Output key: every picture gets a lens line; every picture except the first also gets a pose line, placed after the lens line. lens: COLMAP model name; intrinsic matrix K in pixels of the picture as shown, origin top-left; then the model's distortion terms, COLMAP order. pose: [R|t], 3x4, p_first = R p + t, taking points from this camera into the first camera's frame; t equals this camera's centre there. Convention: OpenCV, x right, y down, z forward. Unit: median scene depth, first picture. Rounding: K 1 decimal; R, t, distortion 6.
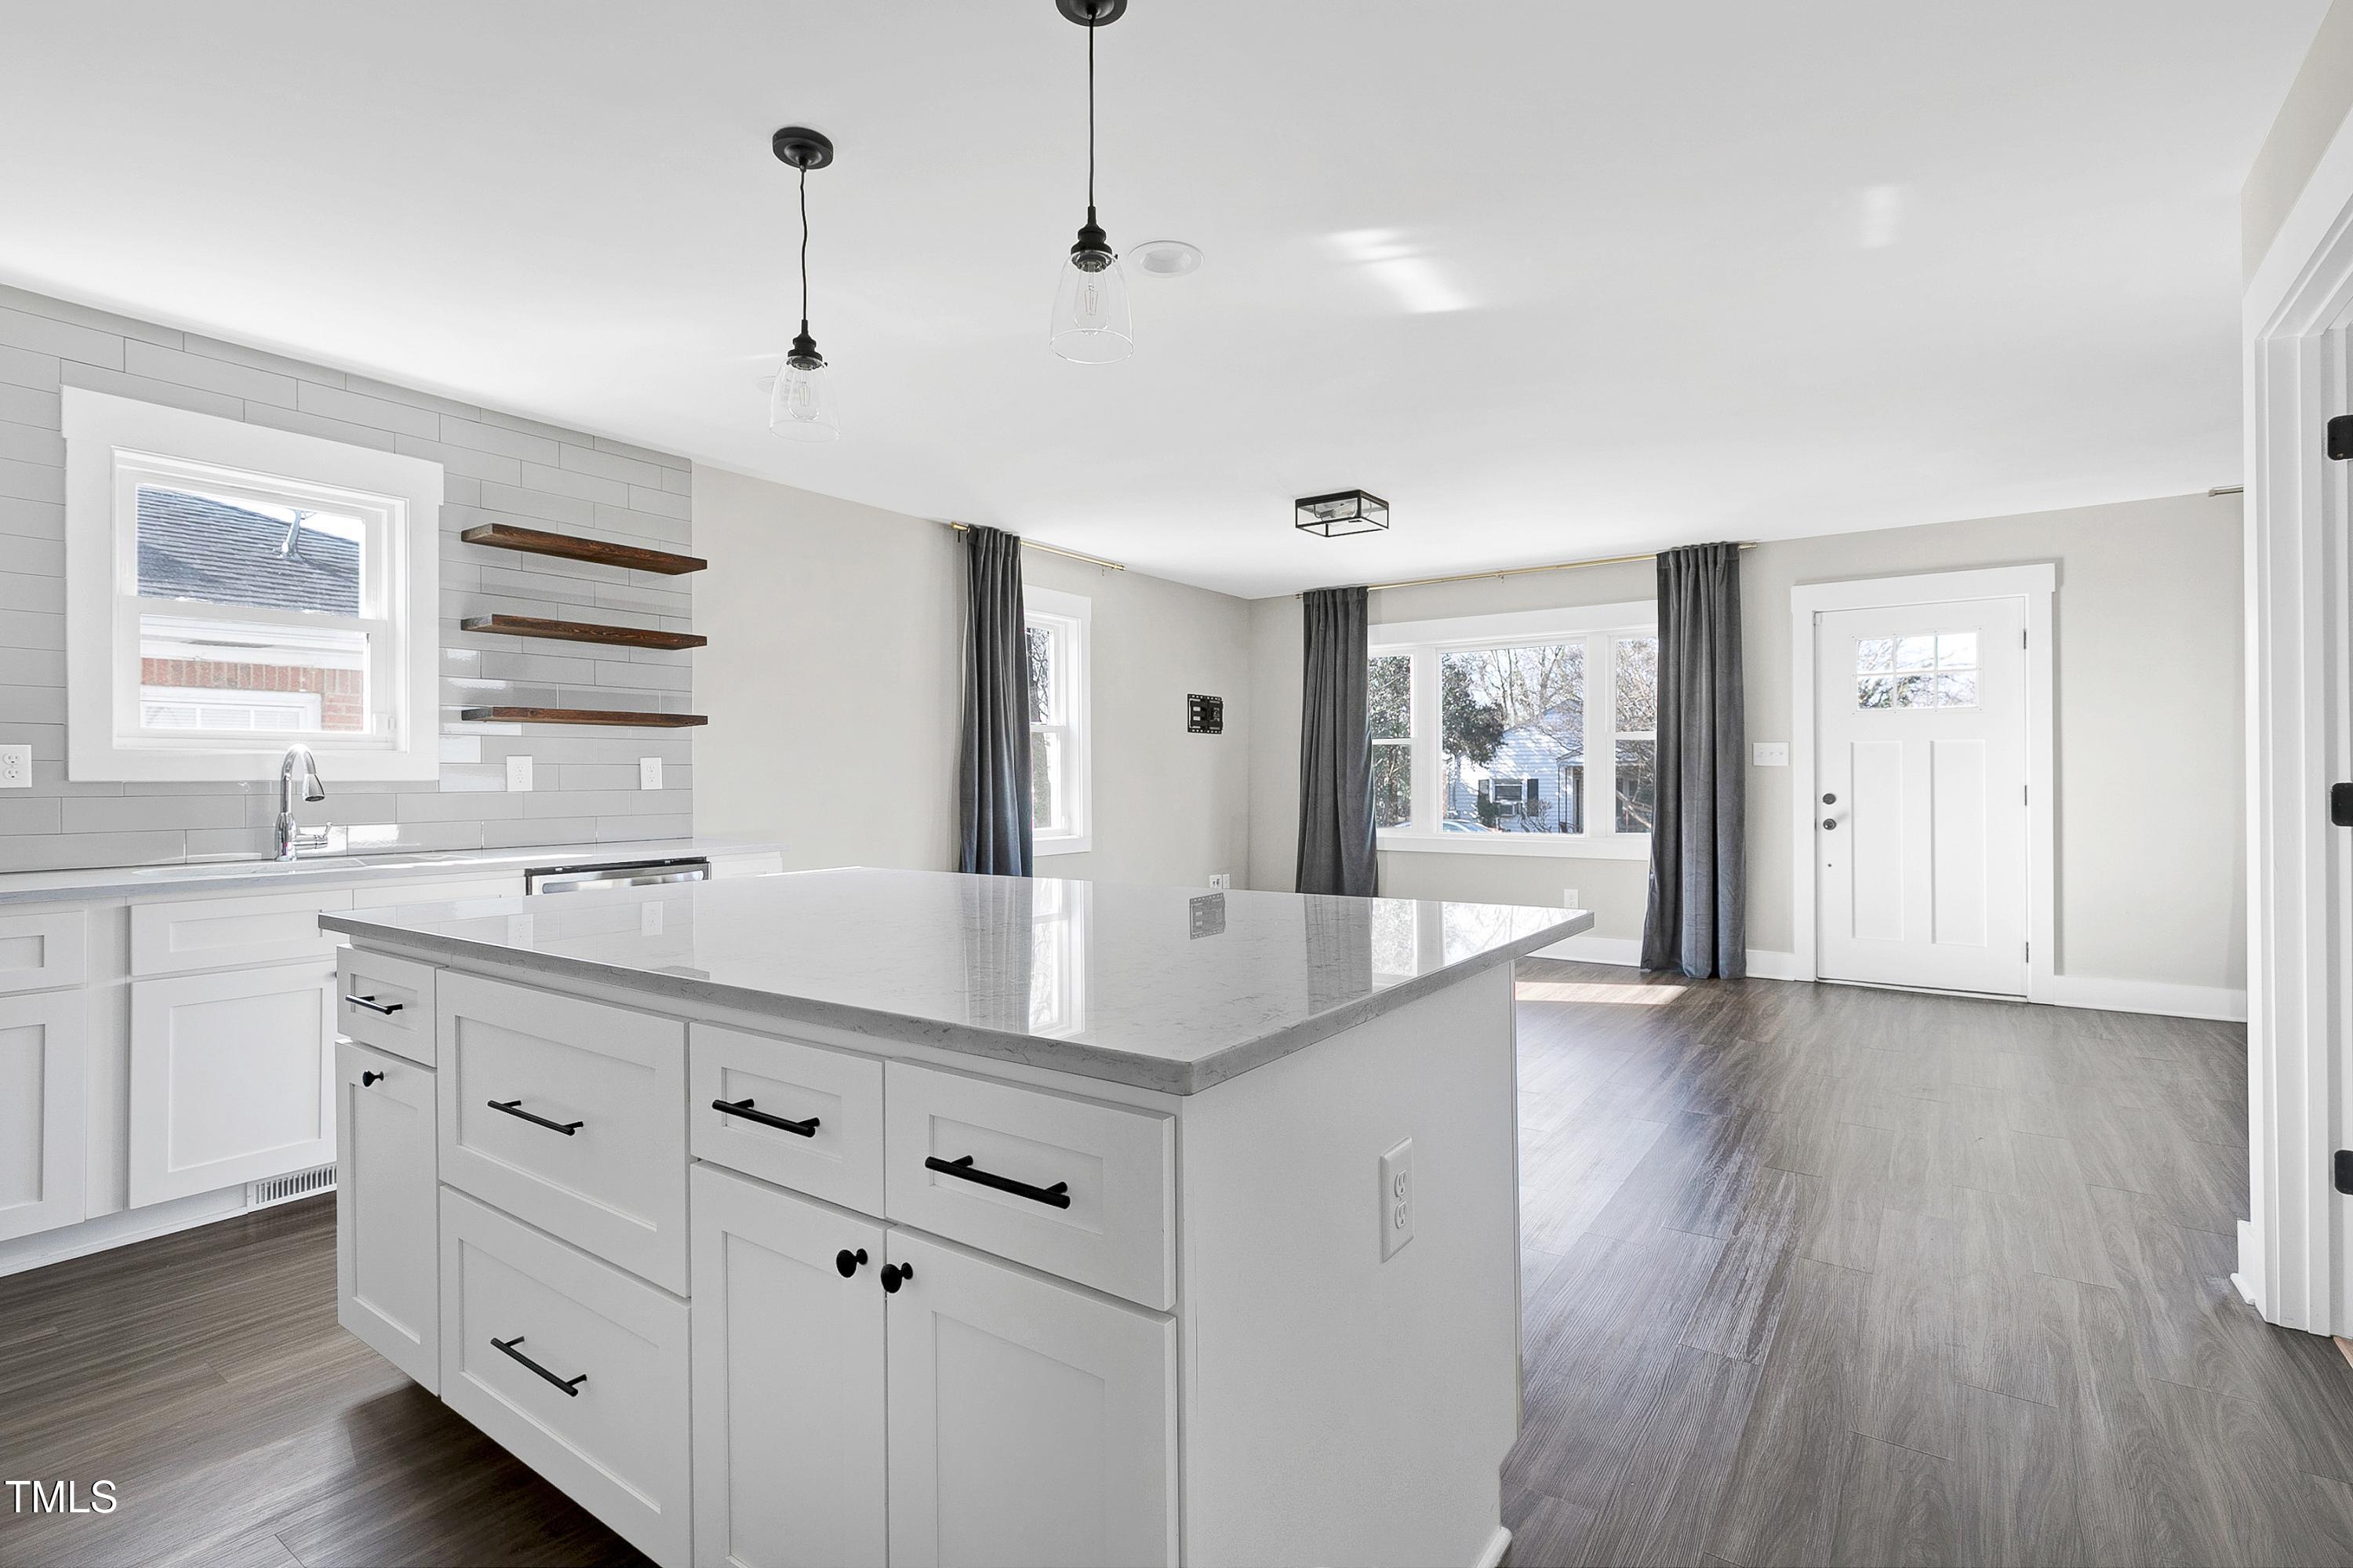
lens RADIAL K [[1080.4, 0, 1163.5], [0, 1080.4, 780.0], [0, 0, 1]] dist [0.007105, -0.001925]
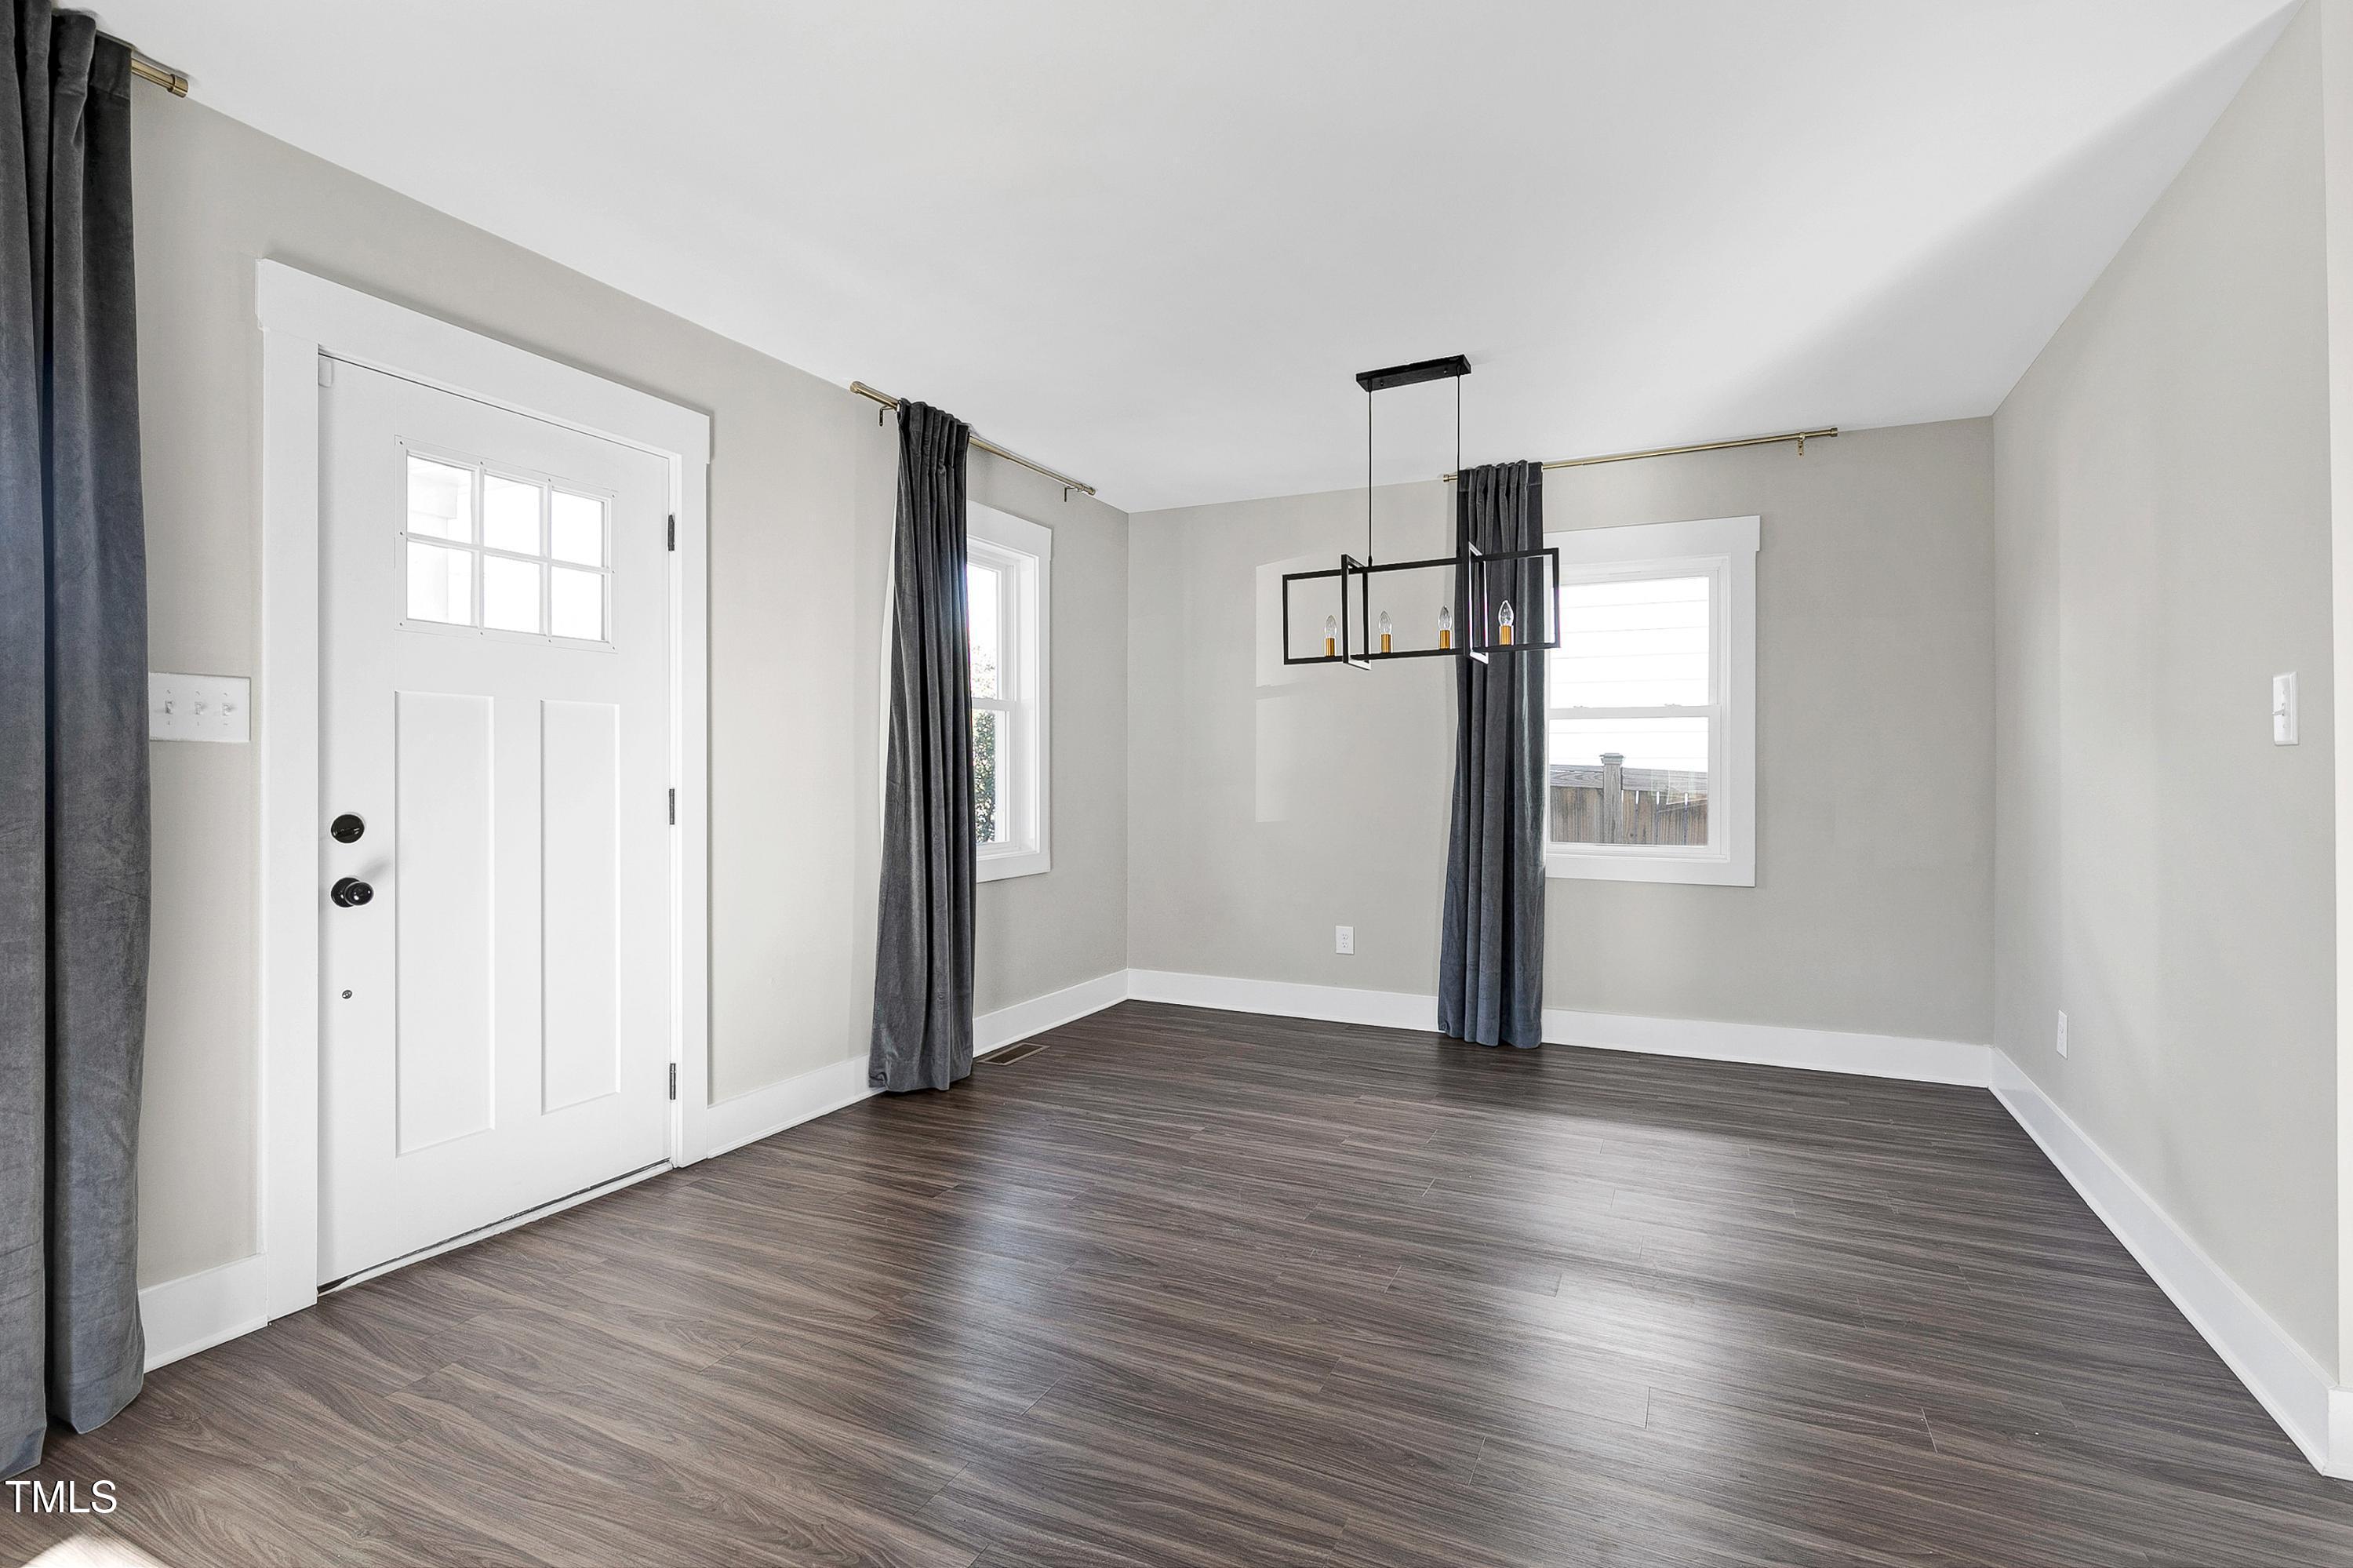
lens RADIAL K [[1124.0, 0, 1169.9], [0, 1124.0, 771.0], [0, 0, 1]] dist [-0.001326, -0.001210]
pose [[-0.163941, 0.003018, 0.986465, 0.210307], [0.002537, 0.999993, -0.002638, -0.002690], [-0.986467, 0.002070, -0.163948, 1.035660]]
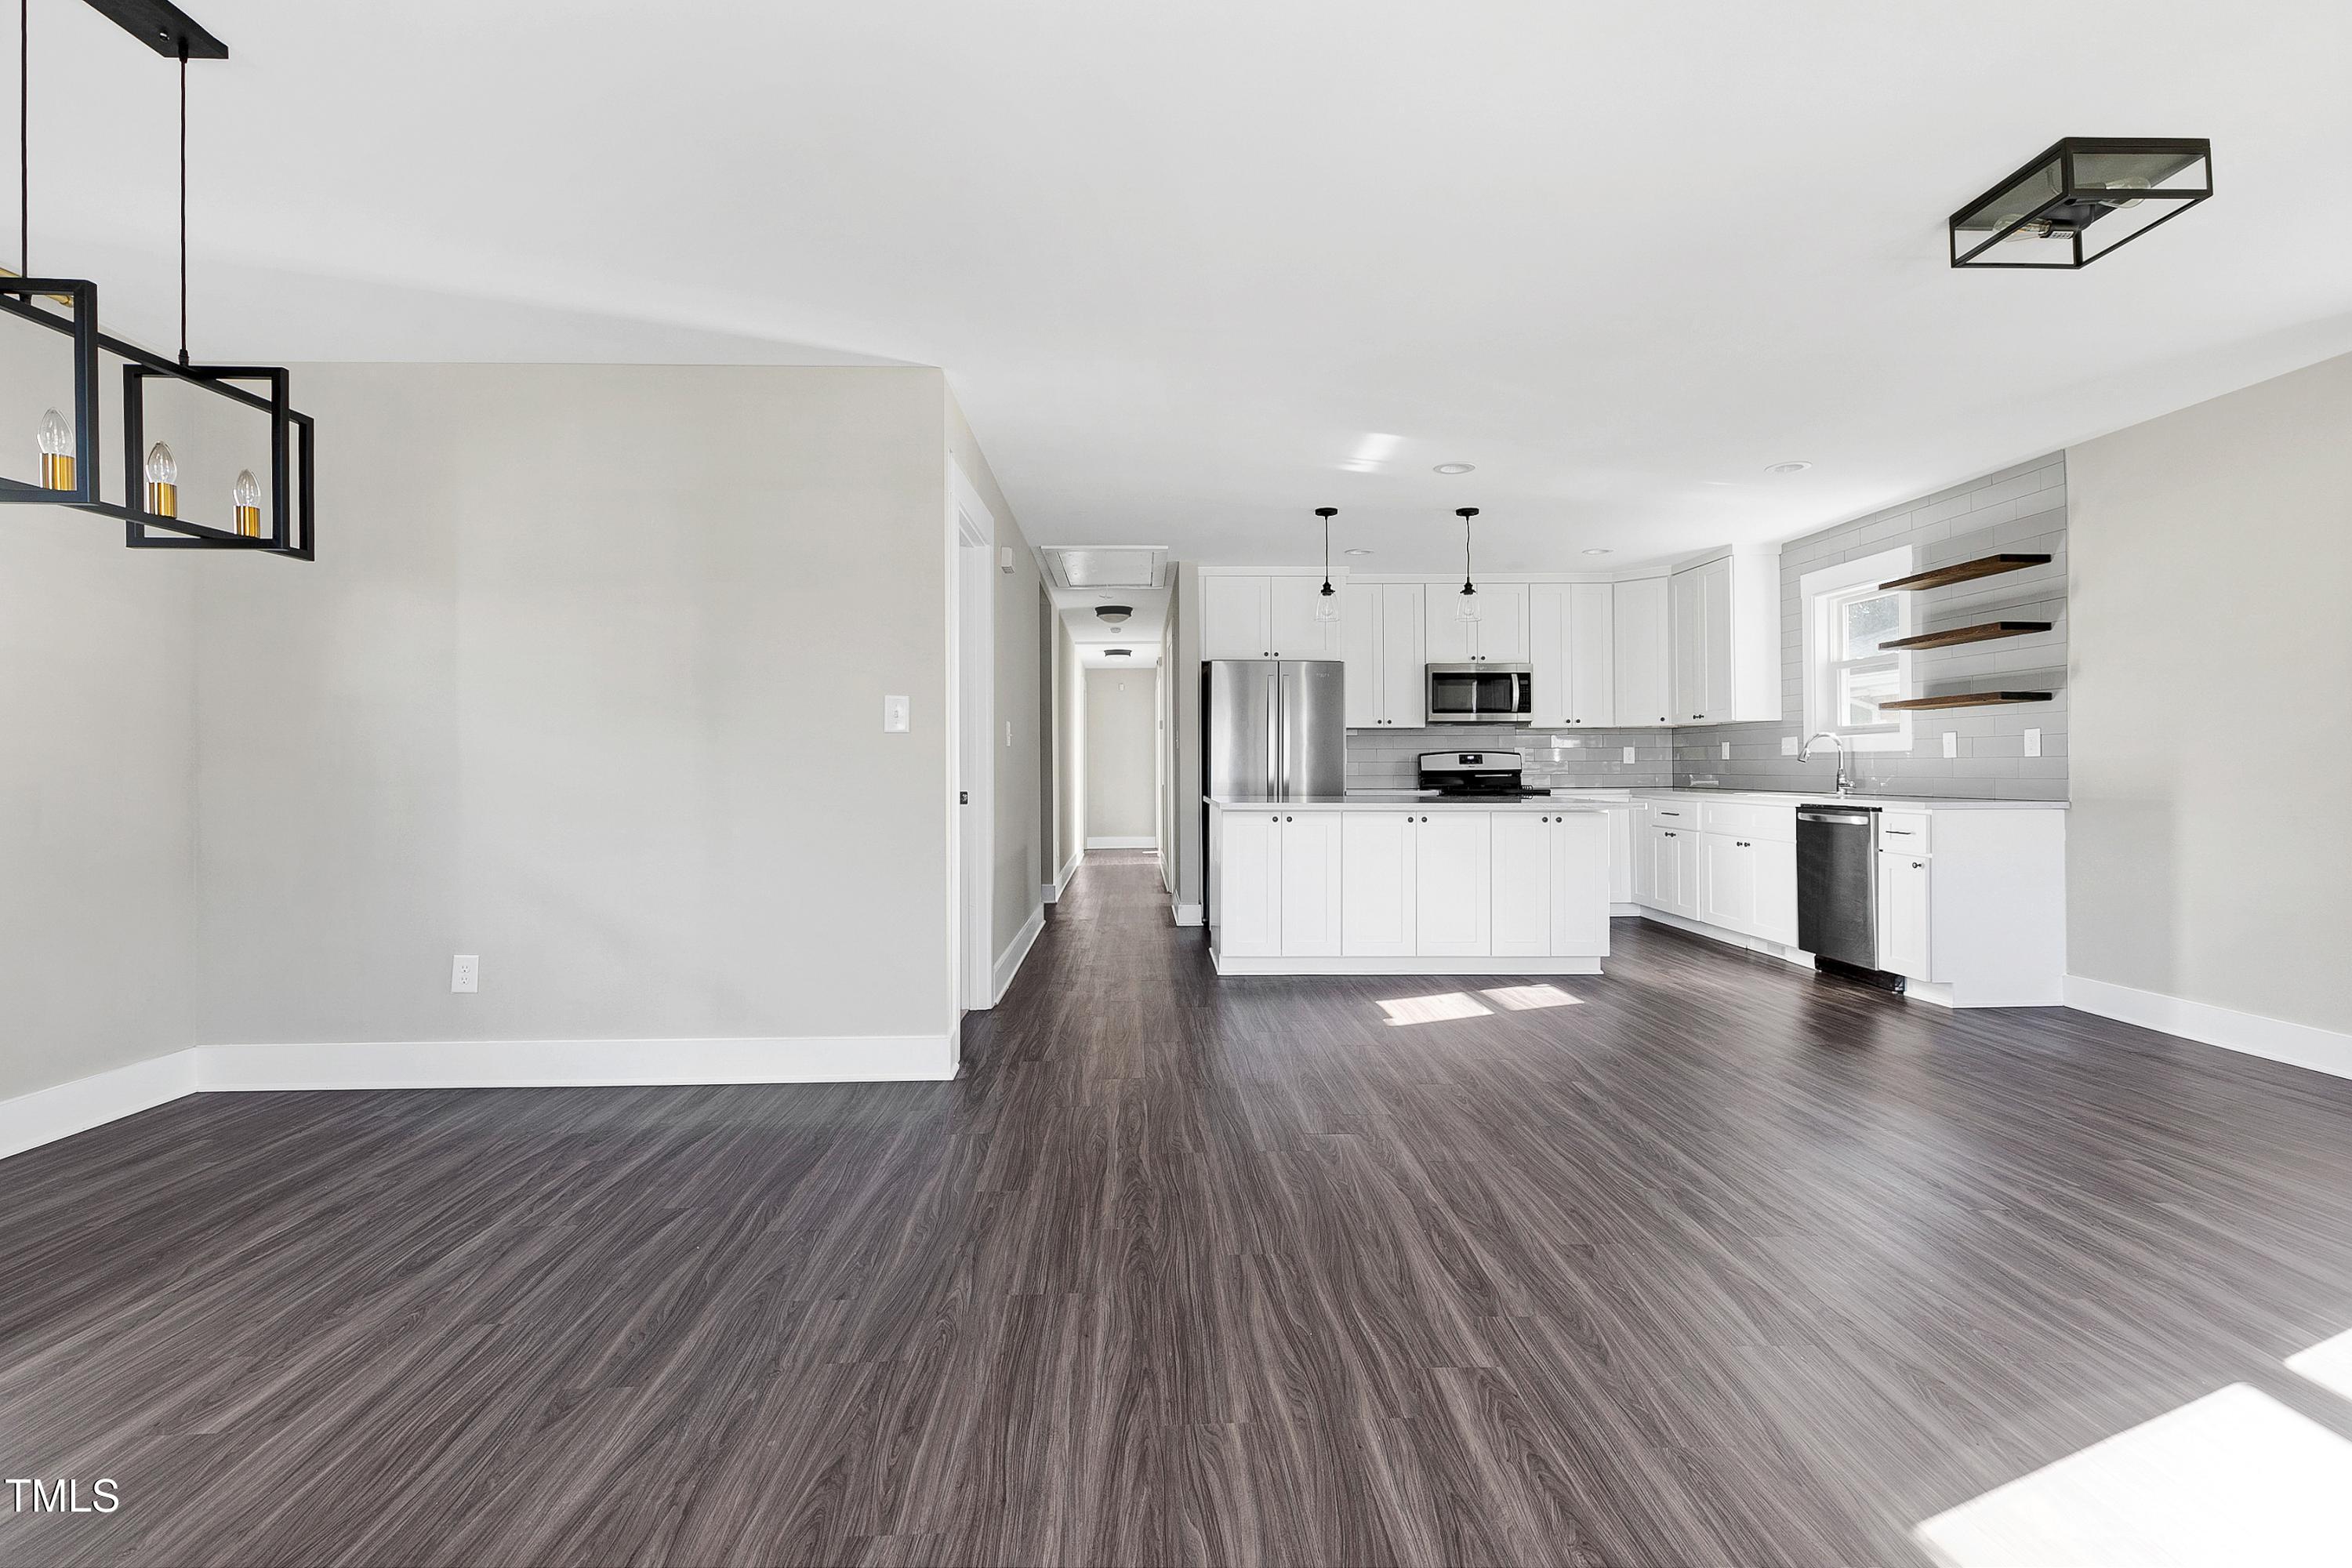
lens RADIAL K [[1079.9, 0, 1156.7], [0, 1079.9, 761.0], [0, 0, 1]] dist [0.007105, -0.001925]
pose [[-0.799203, 0.002964, -0.601054, 0.924184], [0.003685, 0.999993, 0.000032, 0.009499], [0.601050, -0.002189, -0.799209, 1.315638]]
